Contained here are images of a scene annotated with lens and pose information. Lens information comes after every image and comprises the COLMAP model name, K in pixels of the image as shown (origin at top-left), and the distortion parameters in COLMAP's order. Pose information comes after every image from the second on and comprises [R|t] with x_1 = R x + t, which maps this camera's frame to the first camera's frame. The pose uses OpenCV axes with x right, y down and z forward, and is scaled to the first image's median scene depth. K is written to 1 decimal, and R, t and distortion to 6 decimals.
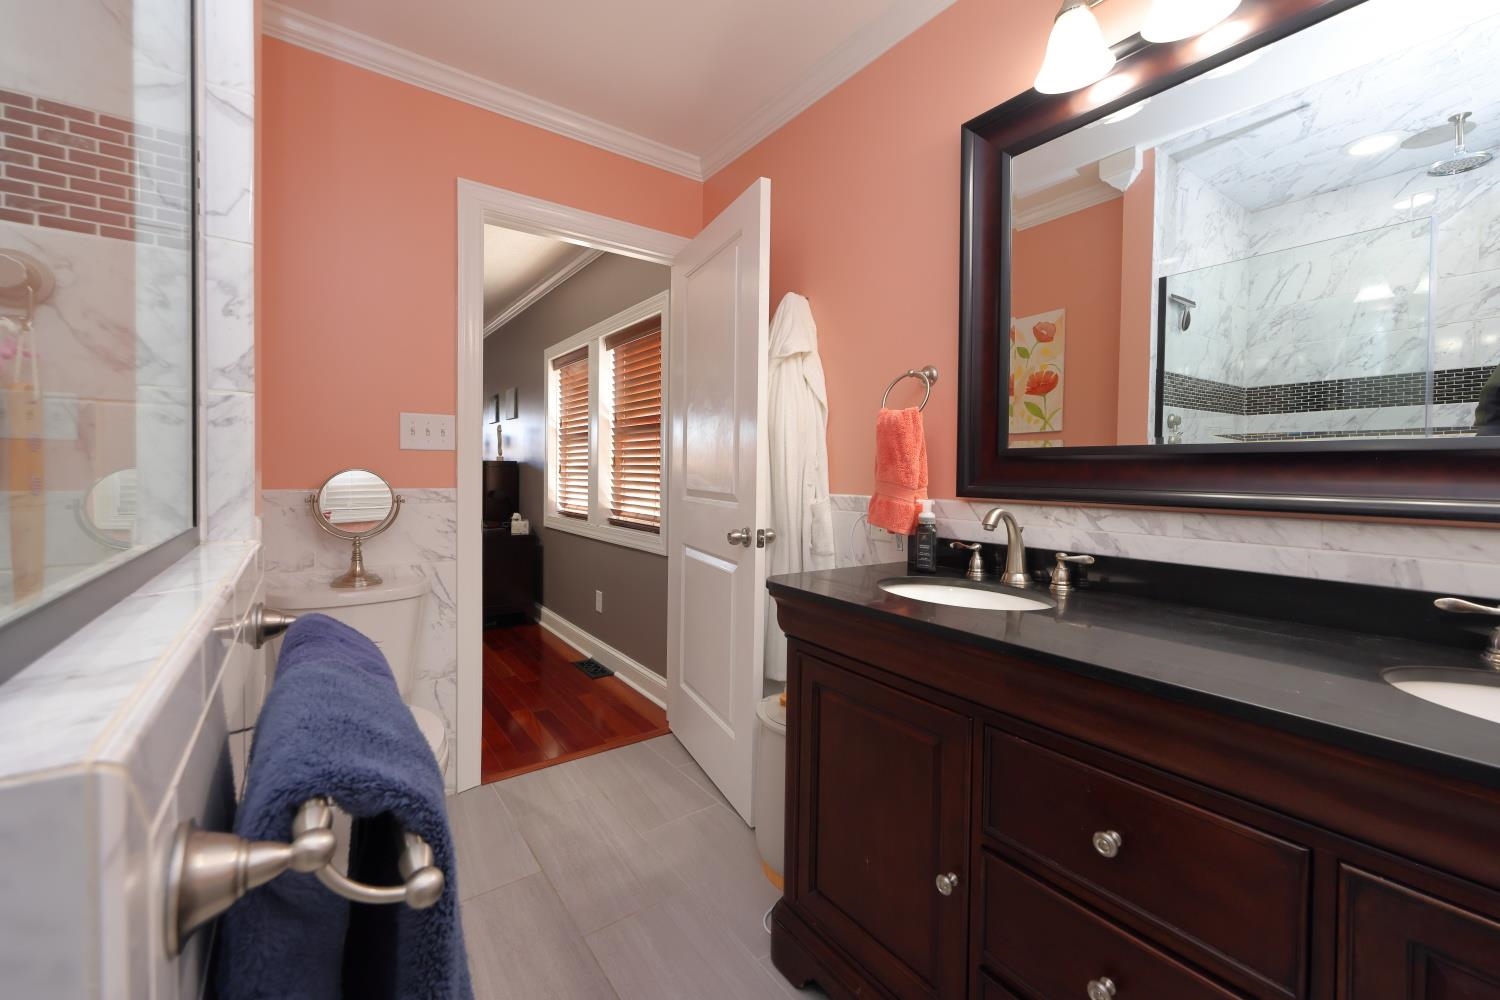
lens RADIAL K [[605.1, 0, 743.8], [0, 605.1, 482.7], [0, 0, 1]] dist [0.000009, -0.000076]
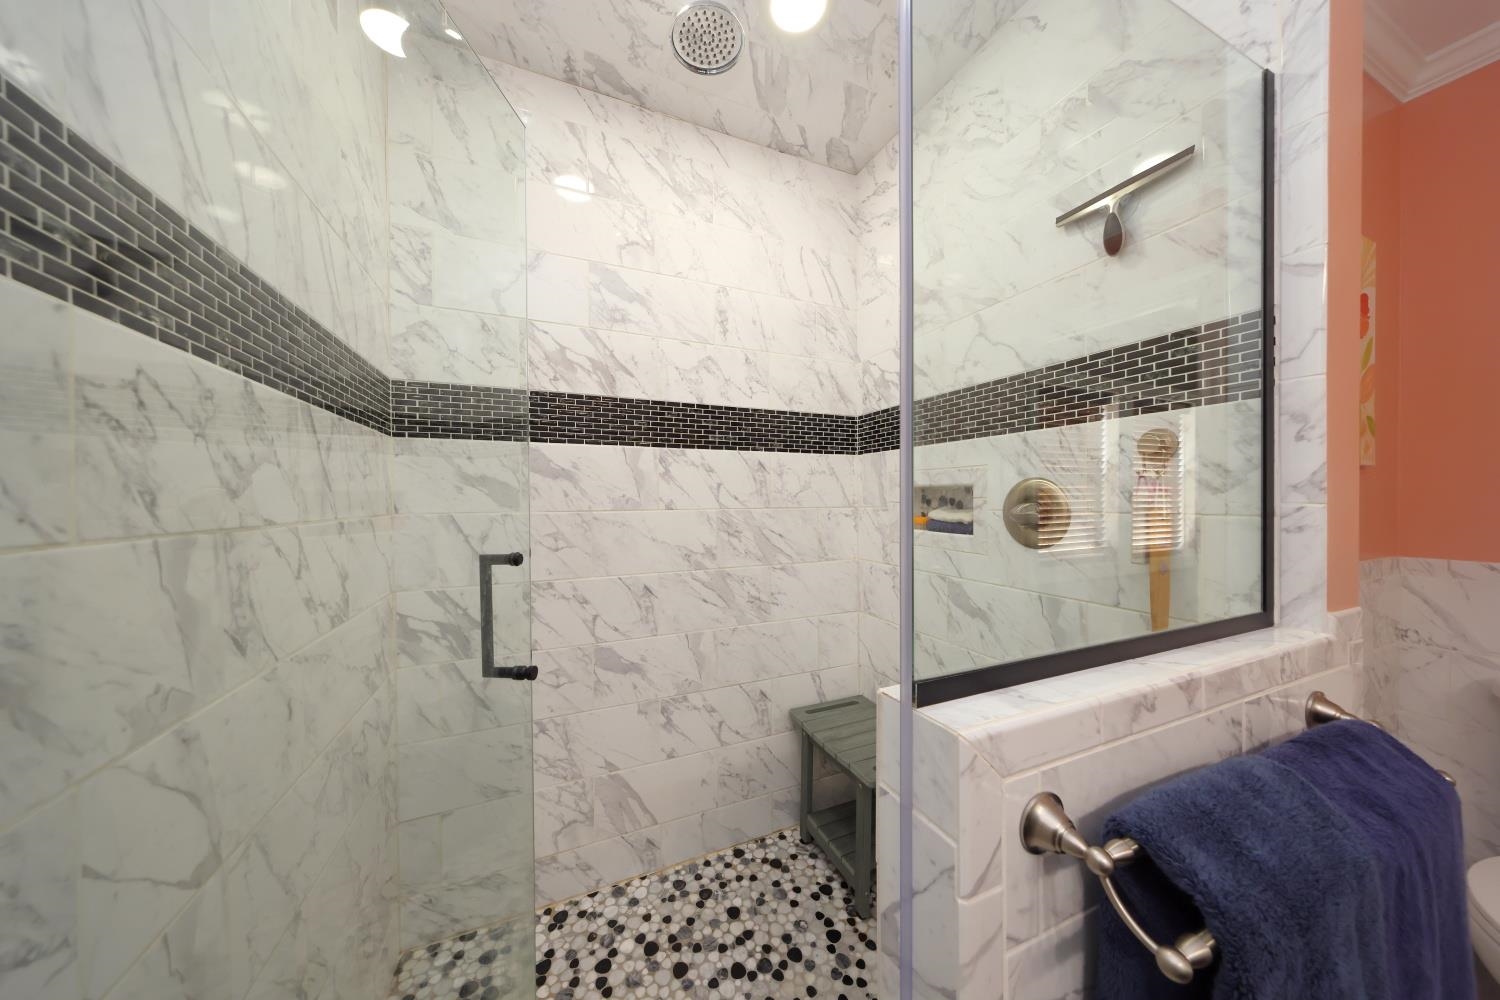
lens RADIAL K [[469.6, 0, 750.0], [0, 469.6, 500.0], [0, 0, 1]] dist [0.000155, 0.000070]
pose [[-0.221787, -0.005429, -0.975080, 0.297616], [-0.014212, 0.999896, -0.002335, -0.141271], [0.974992, 0.013340, -0.221841, 0.145701]]
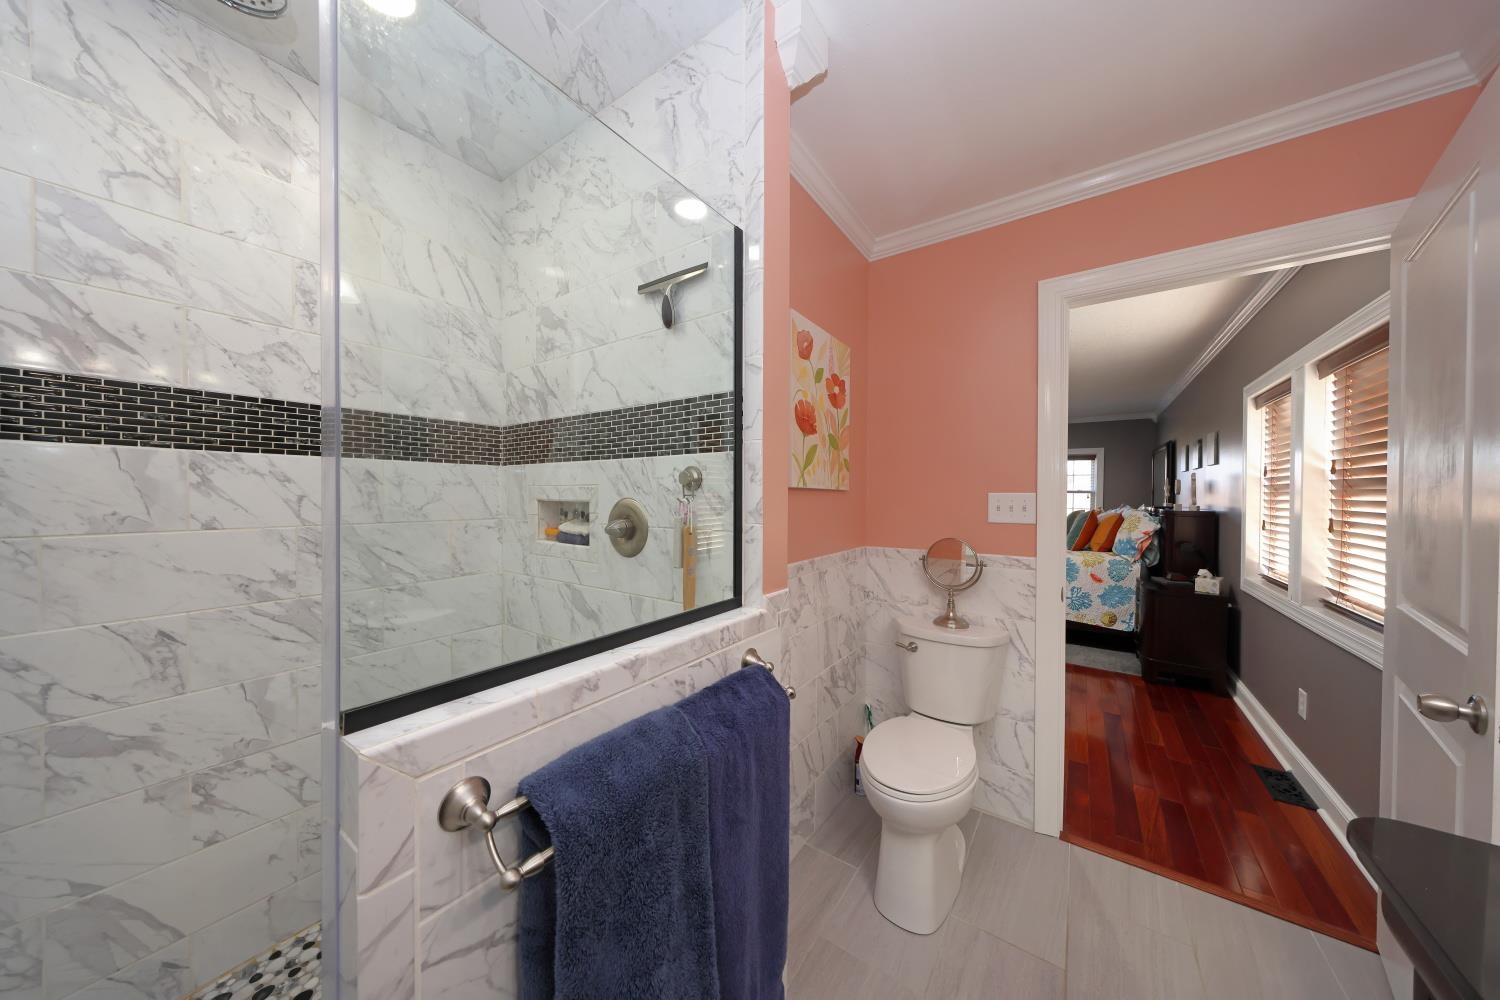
lens RADIAL K [[469.7, 0, 747.7], [0, 469.7, 498.3], [0, 0, 1]] dist [-0.000142, 0.000269]
pose [[0.314661, -0.001804, -0.949202, 0.467486], [-0.016917, 0.999829, -0.007509, -0.217252], [0.949053, 0.018420, 0.314577, 0.547560]]
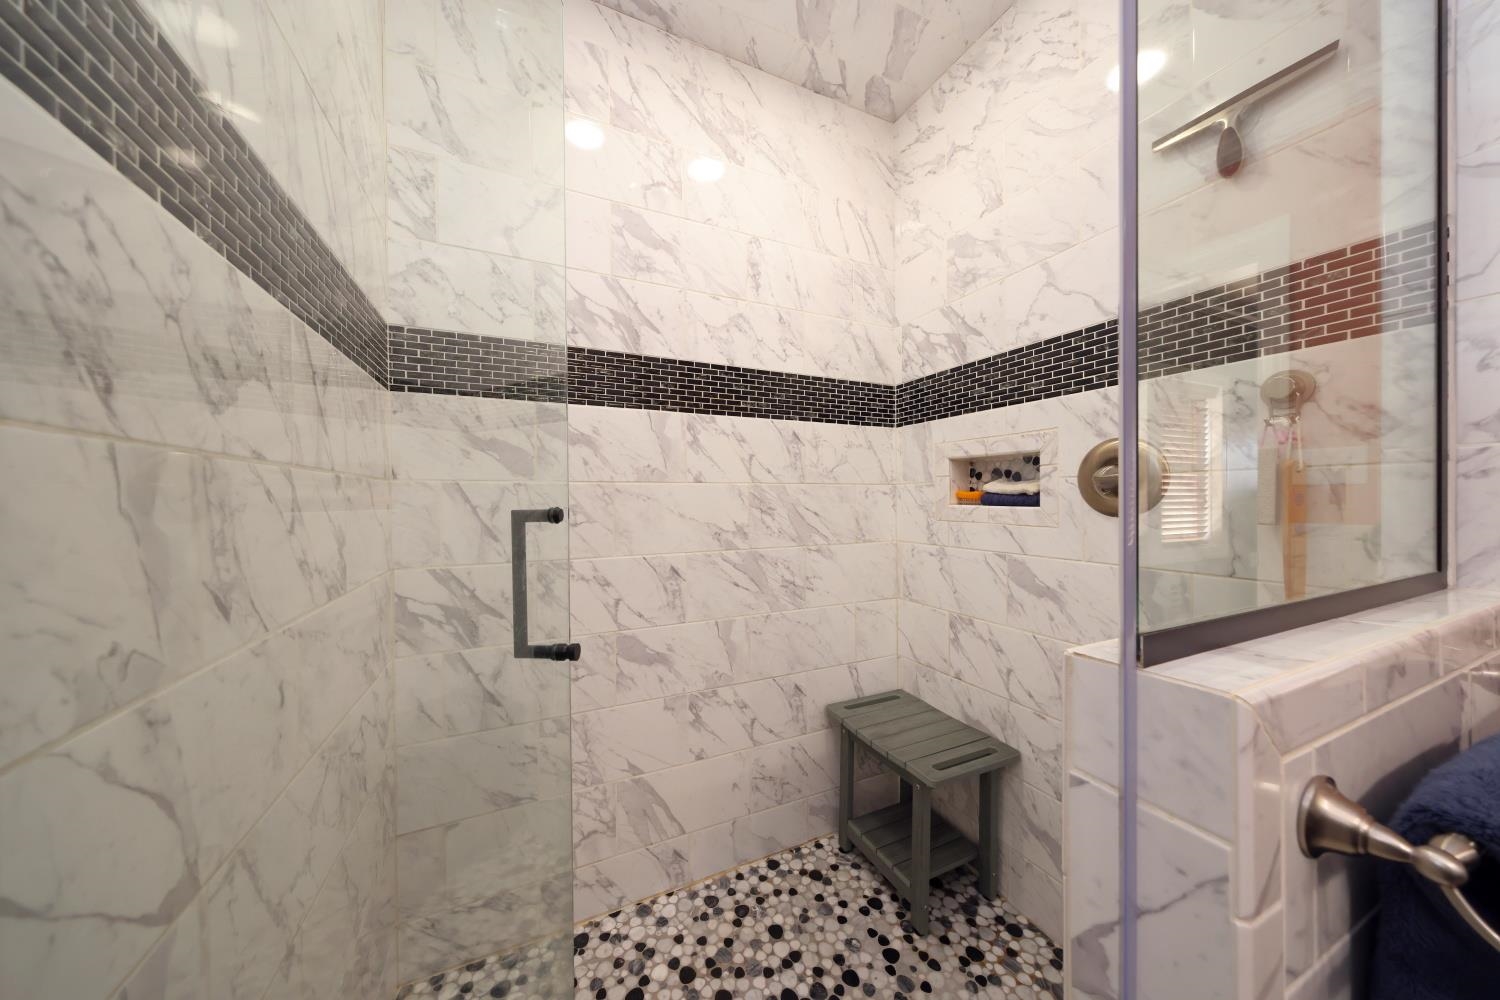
lens RADIAL K [[482.9, 0, 748.0], [0, 482.9, 499.4], [0, 0, 1]] dist [0.000135, -0.000022]
pose [[-0.199729, -0.007818, -0.979820, 0.200741], [-0.013138, 0.999900, -0.005300, -0.035796], [0.979763, 0.011814, -0.199811, -0.059105]]
